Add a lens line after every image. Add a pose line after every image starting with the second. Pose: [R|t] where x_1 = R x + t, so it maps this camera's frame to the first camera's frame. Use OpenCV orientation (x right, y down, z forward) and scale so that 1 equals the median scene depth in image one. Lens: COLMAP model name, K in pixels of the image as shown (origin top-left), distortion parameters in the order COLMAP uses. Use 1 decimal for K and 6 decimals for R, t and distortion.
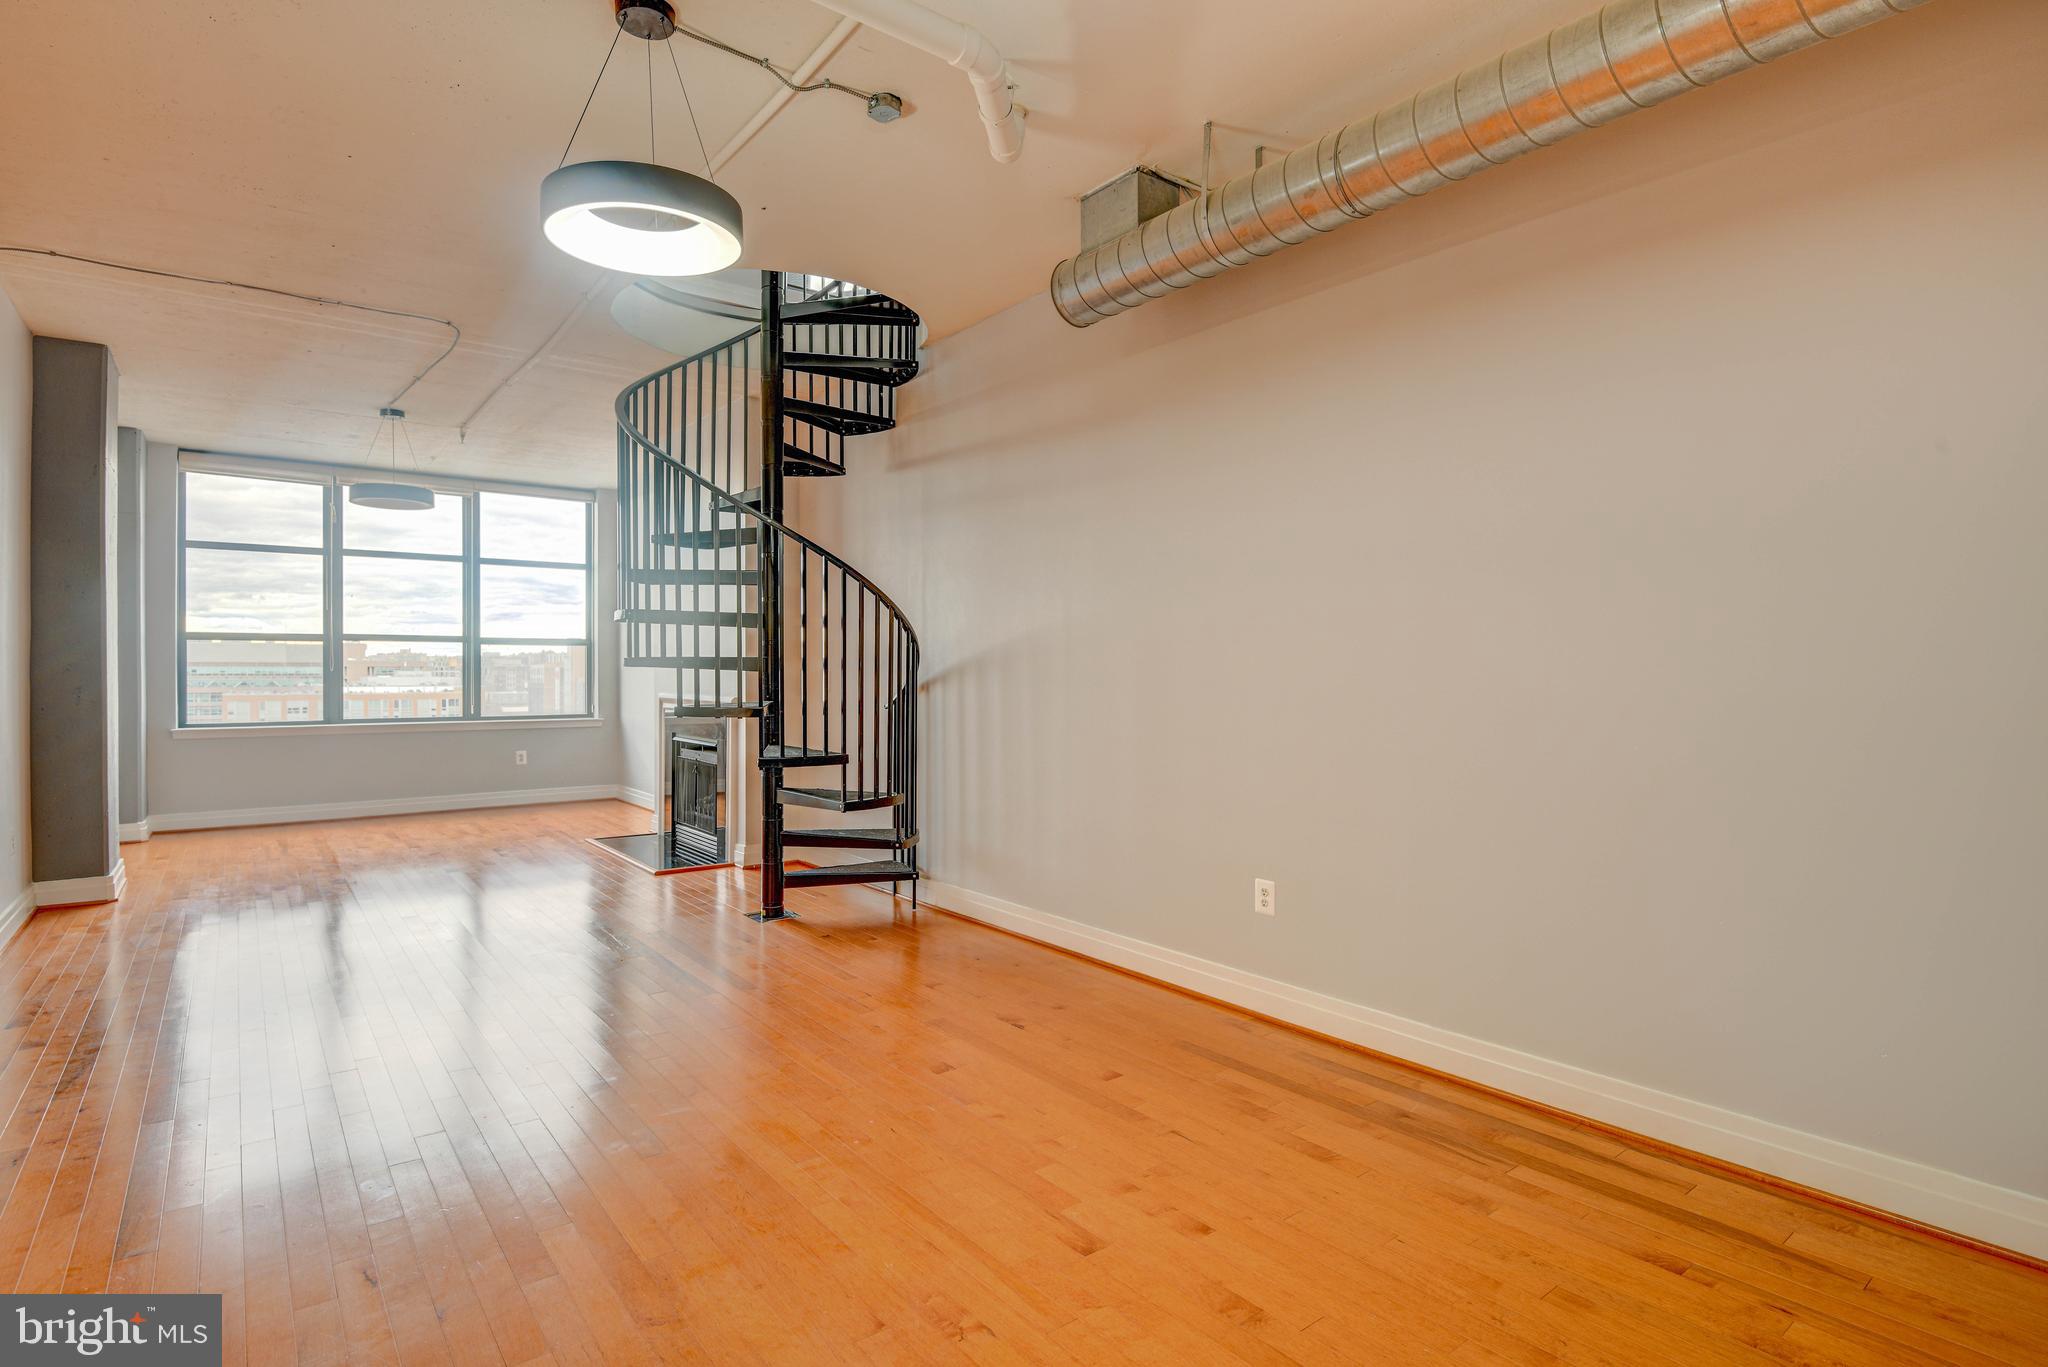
lens RADIAL K [[1069.1, 0, 1024.7], [0, 1069.1, 670.1], [0, 0, 1]] dist [-0.001112, -0.000276]
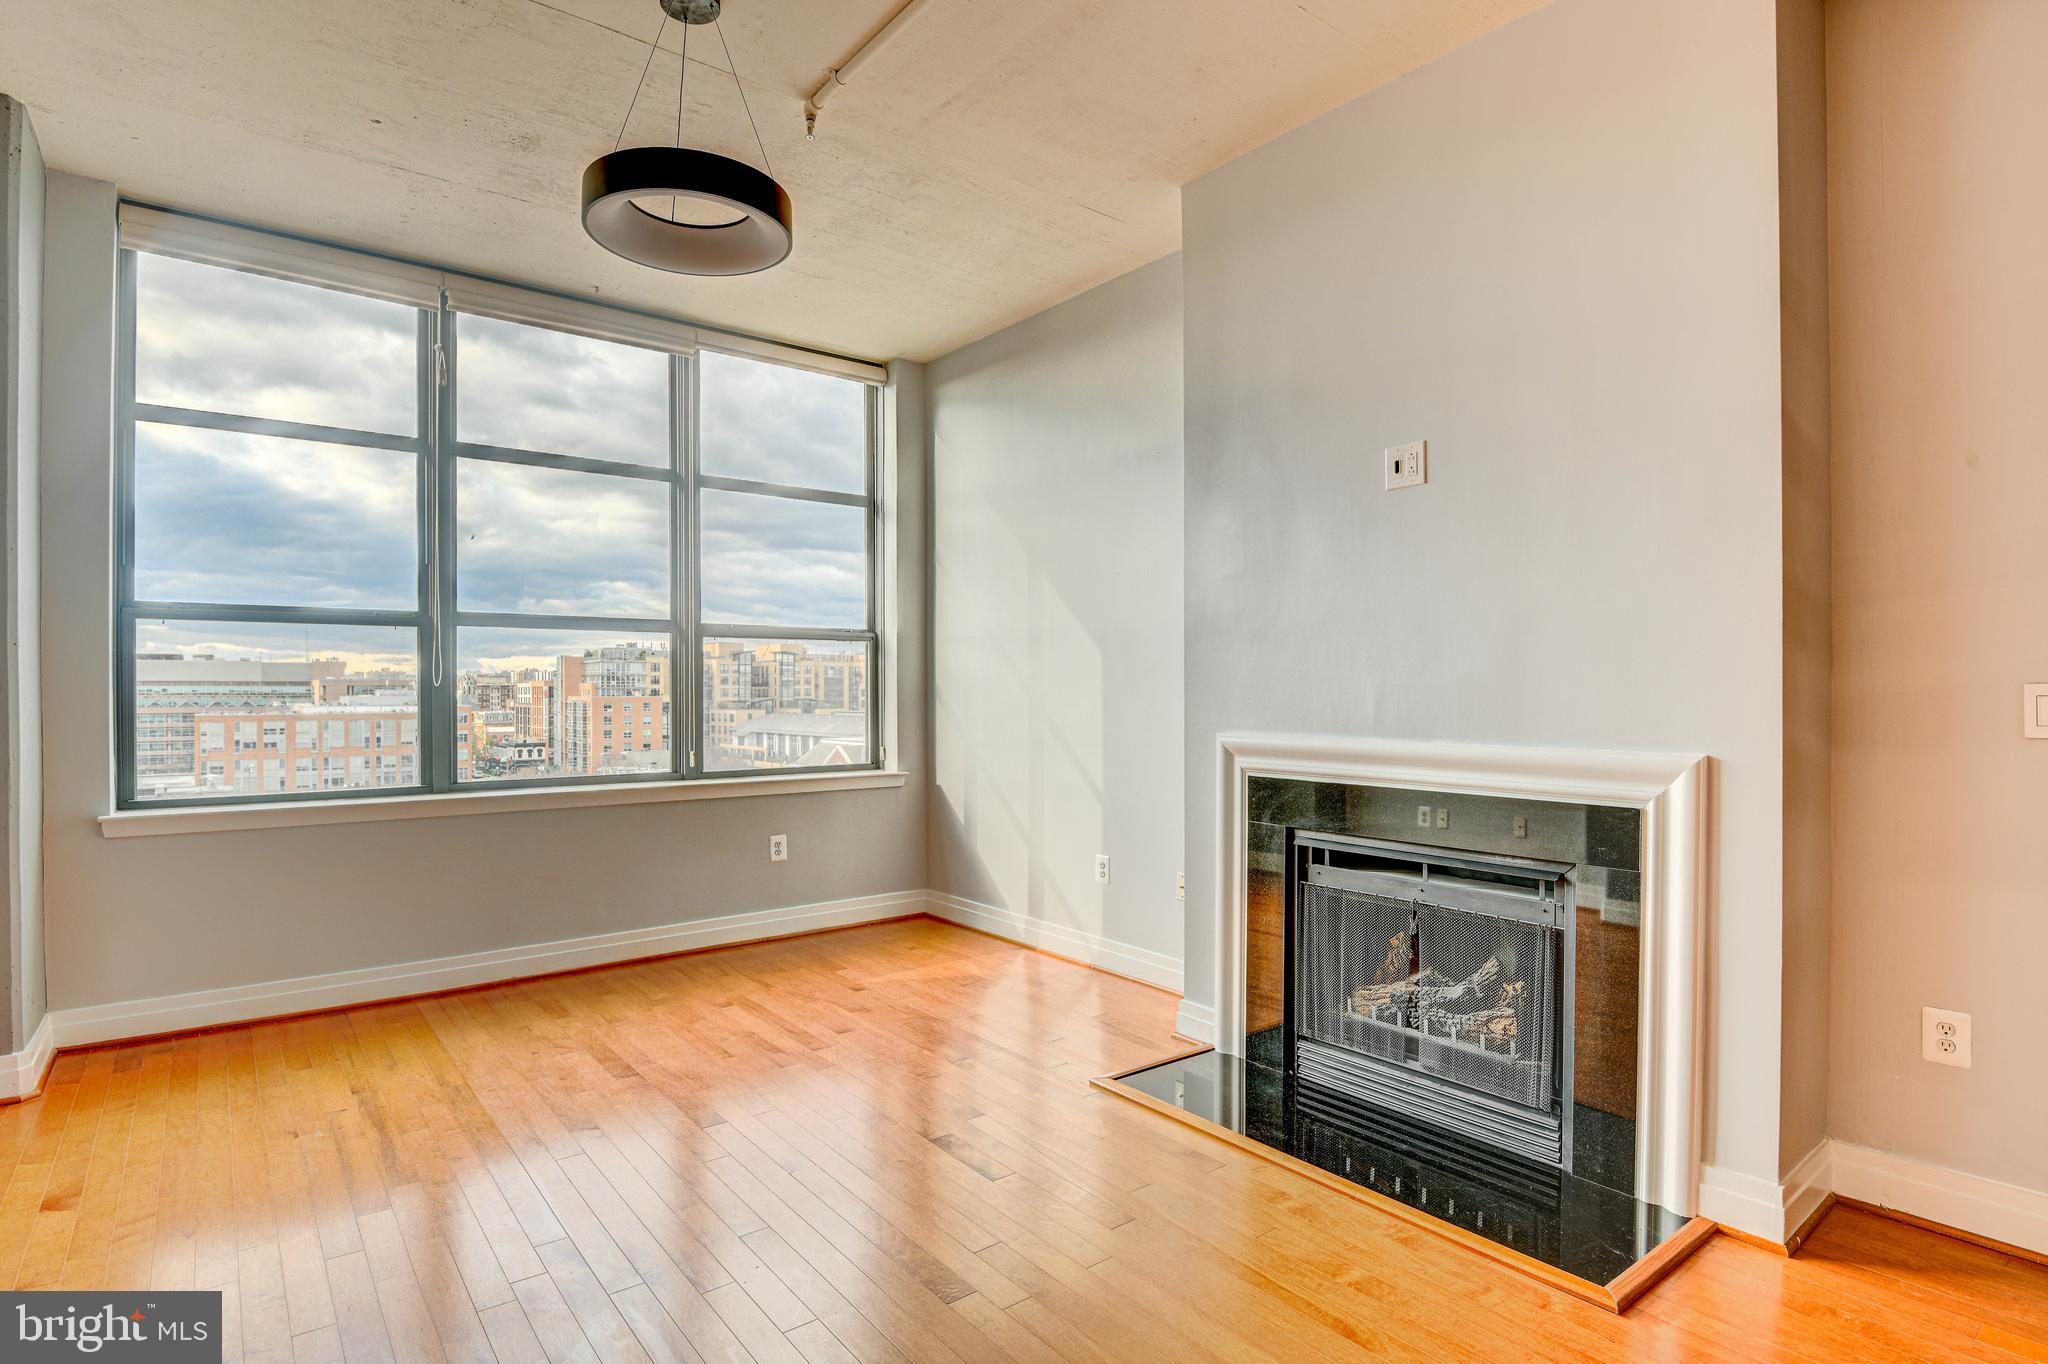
lens RADIAL K [[1046.5, 0, 1024.0], [0, 1046.5, 682.0], [0, 0, 1]] dist [-0.004230, -0.000593]
pose [[0.999608, -0.001431, 0.027960, -0.346356], [0.001602, 0.999980, -0.006069, 0.001946], [-0.027950, 0.006111, 0.999591, 0.451370]]
